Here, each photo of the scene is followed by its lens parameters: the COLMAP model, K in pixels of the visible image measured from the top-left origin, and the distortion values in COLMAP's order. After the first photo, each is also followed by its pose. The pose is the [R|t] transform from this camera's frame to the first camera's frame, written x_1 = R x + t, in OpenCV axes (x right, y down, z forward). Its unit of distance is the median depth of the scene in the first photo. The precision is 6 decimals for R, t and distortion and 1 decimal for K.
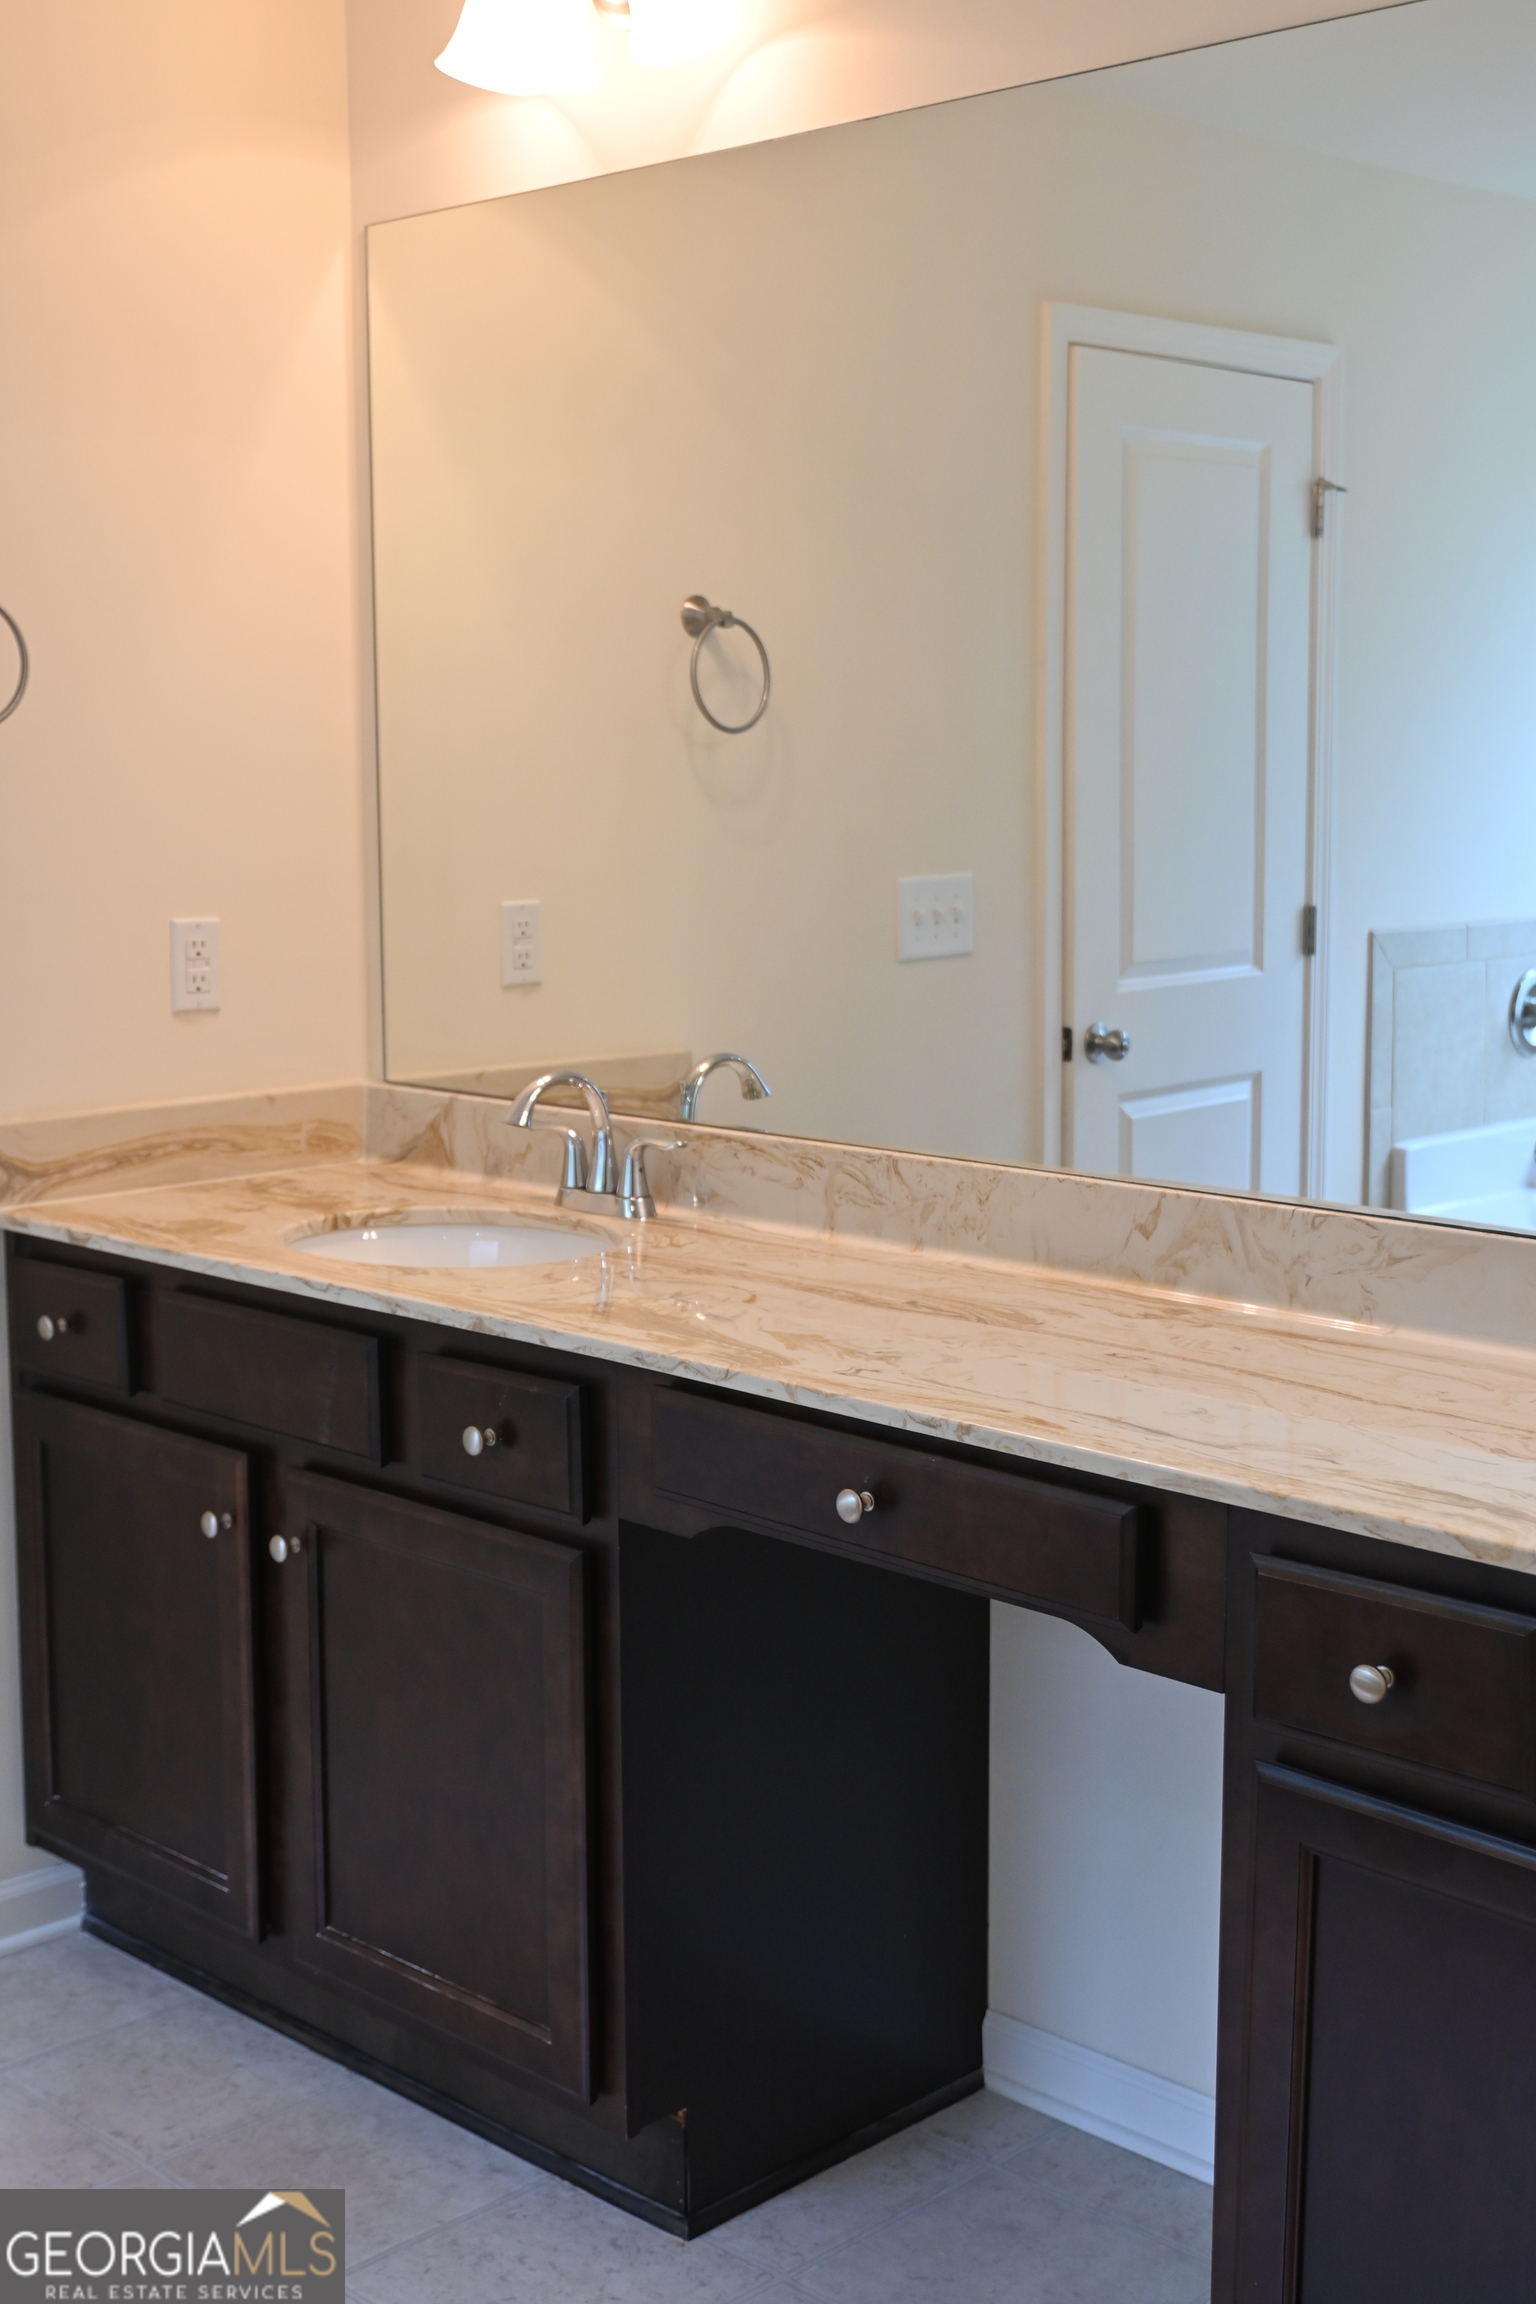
lens RADIAL K [[2862.3, 0, 767.9], [0, 2862.3, 1150.4], [0, 0, 1]] dist [0.002039, 0.000000]
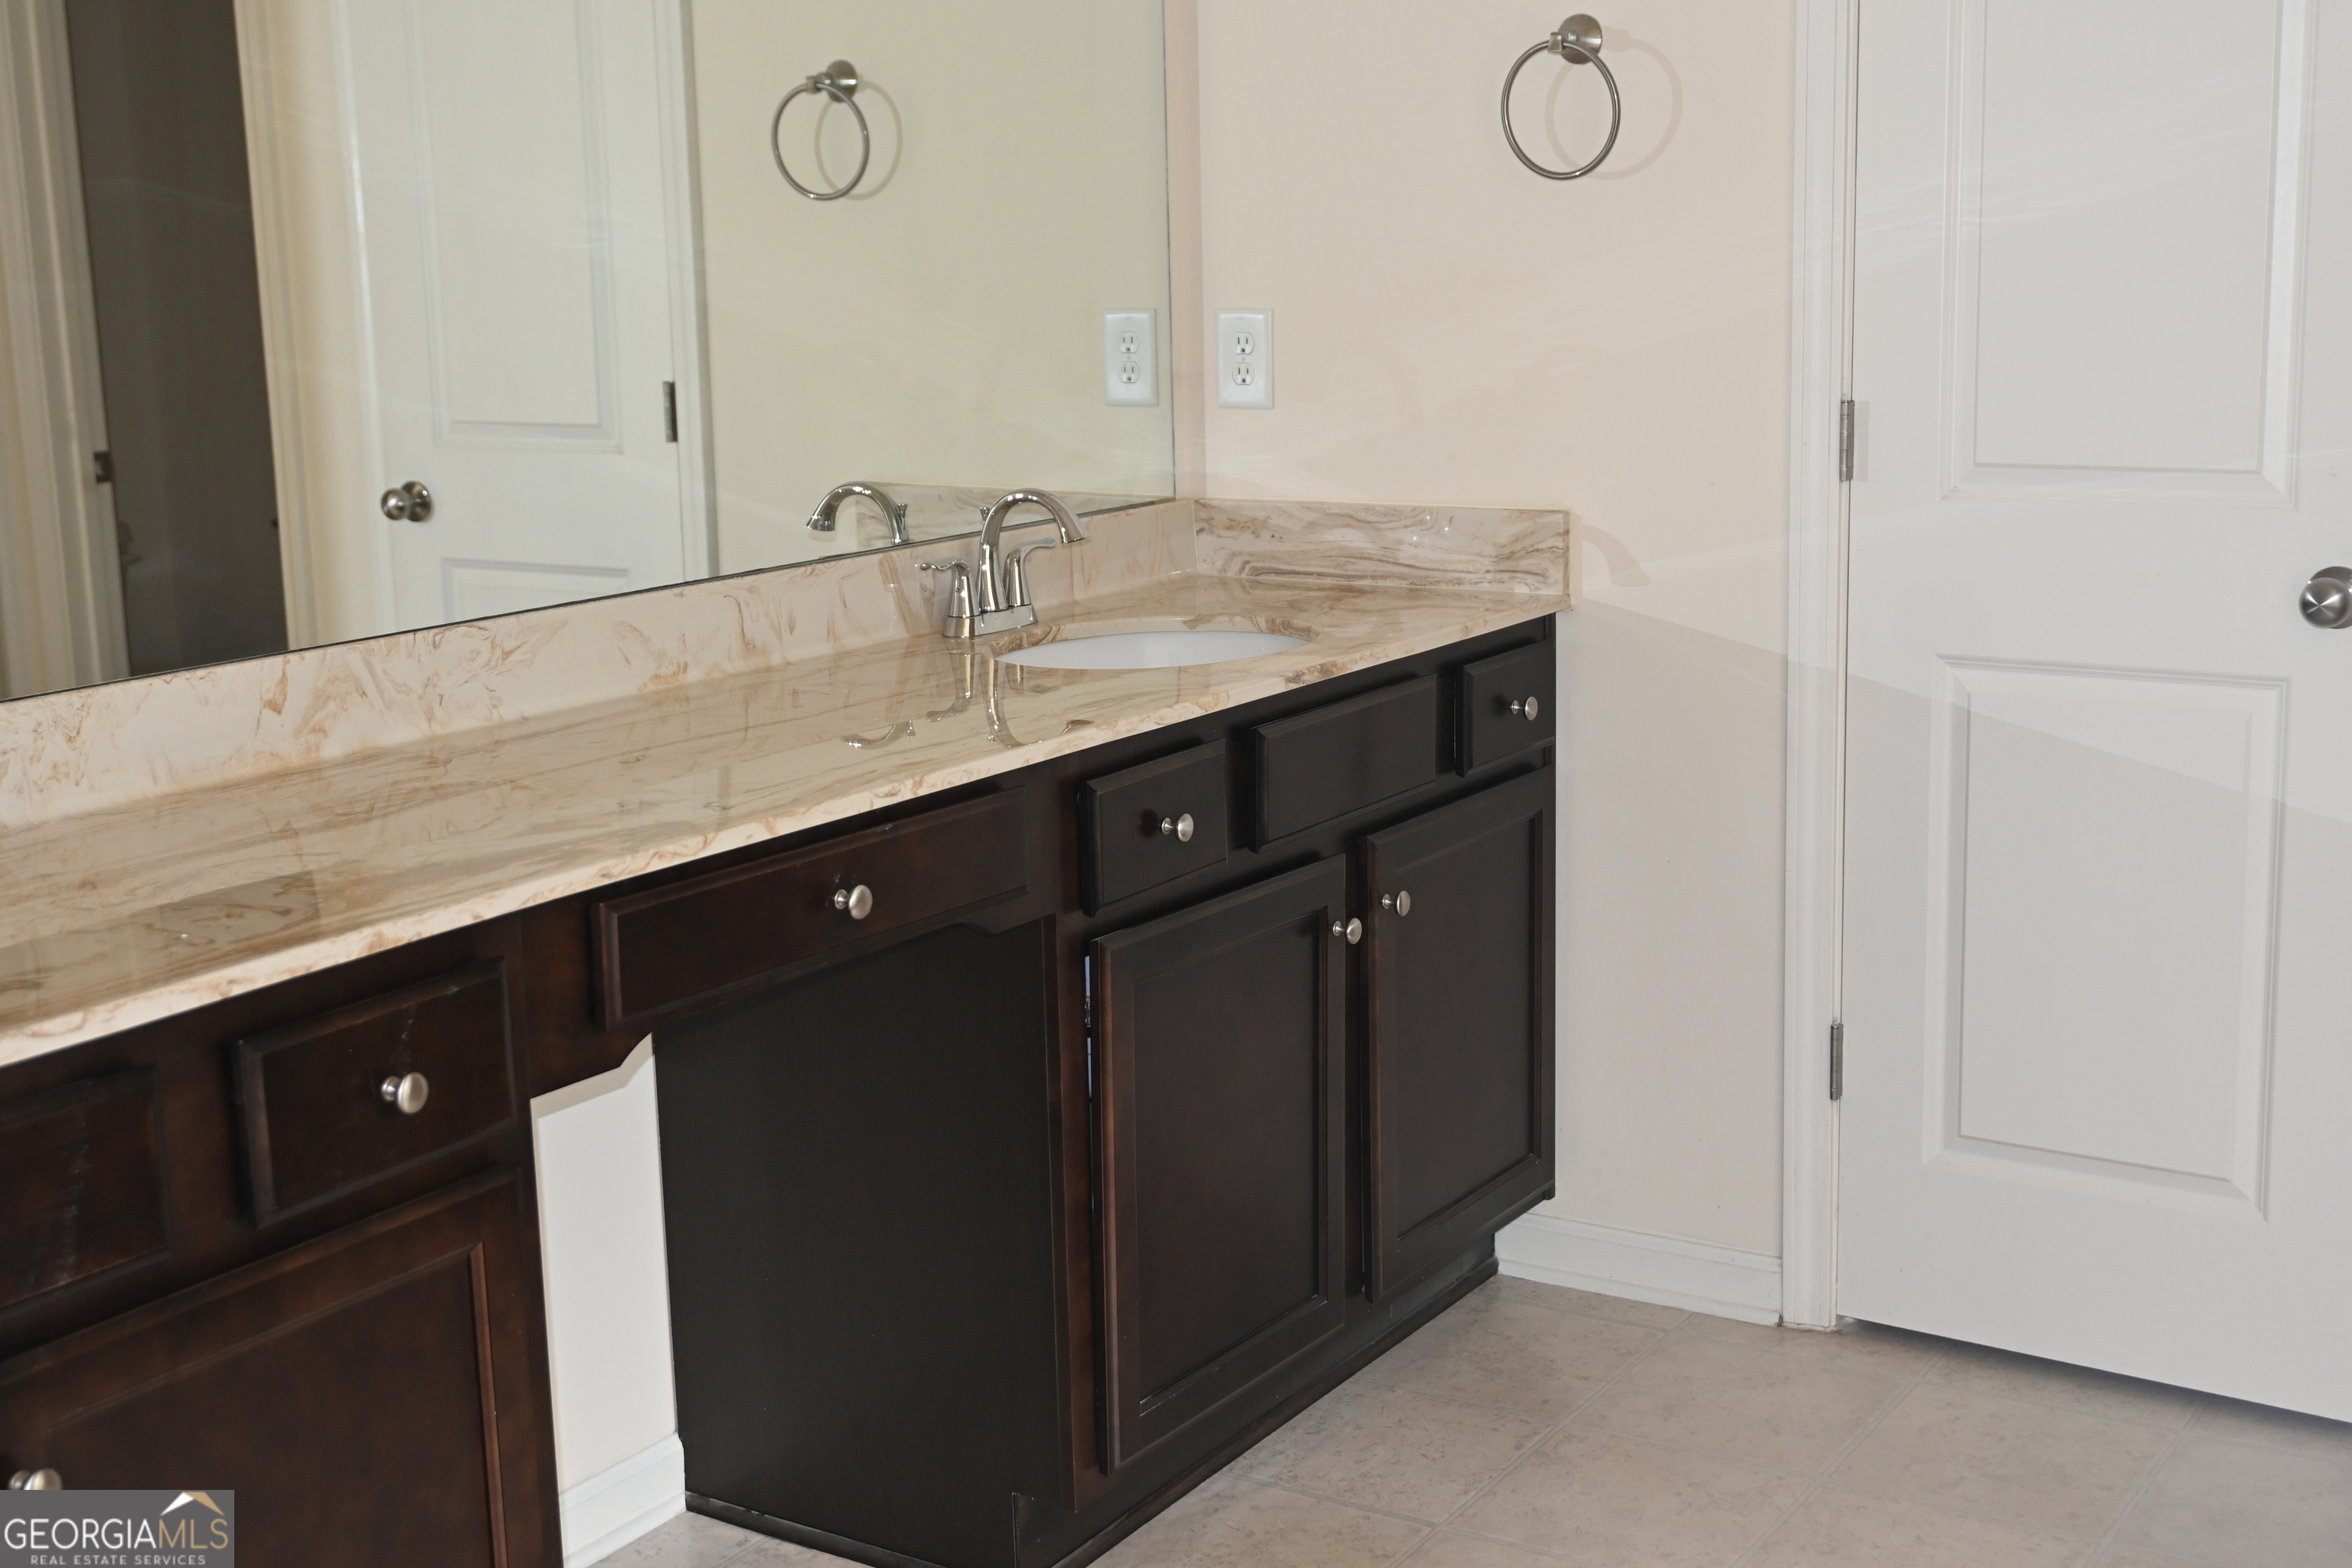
lens RADIAL K [[2921.9, 0, 1176.1], [0, 2921.9, 783.8], [0, 0, 1]] dist [0.002039, 0.000000]
pose [[-0.206224, -0.187658, 0.960342, -0.851511], [0.157737, 0.962227, 0.221899, -0.112731], [-0.965707, 0.197242, -0.168834, 0.902938]]
